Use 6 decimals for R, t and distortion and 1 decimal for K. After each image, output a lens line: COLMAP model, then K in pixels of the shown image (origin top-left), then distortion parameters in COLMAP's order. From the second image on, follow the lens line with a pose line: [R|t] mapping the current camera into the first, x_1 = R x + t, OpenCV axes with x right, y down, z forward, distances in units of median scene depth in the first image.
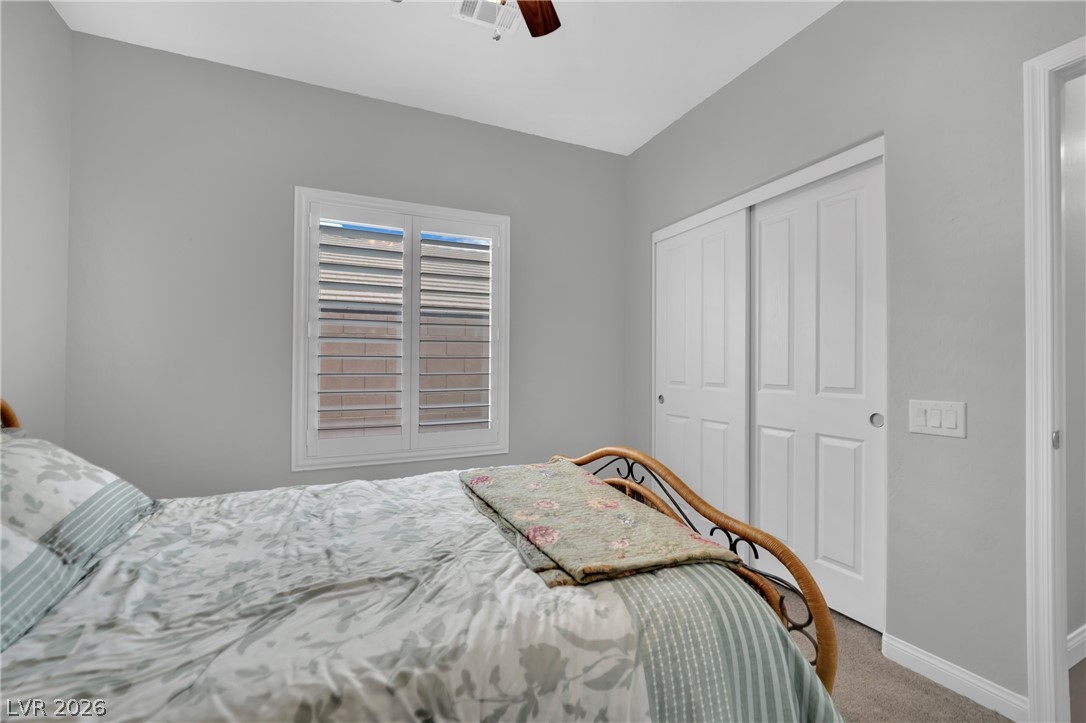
lens RADIAL K [[457.5, 0, 547.6], [0, 457.5, 362.4], [0, 0, 1]] dist [-0.014191, 0.000317]
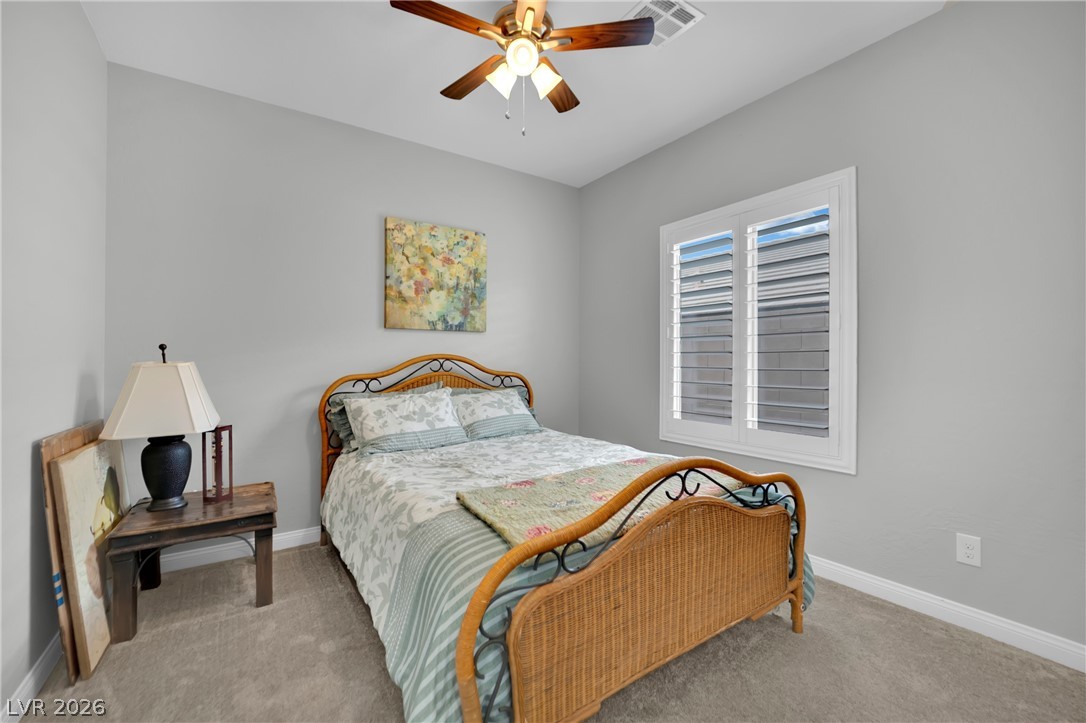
lens RADIAL K [[457.5, 0, 547.1], [0, 457.5, 357.7], [0, 0, 1]] dist [-0.014191, 0.000317]
pose [[0.163538, -0.003585, -0.986531, 0.668957], [0.007056, 0.999972, -0.002464, 0.000138], [0.986512, -0.006558, 0.163559, 0.422125]]
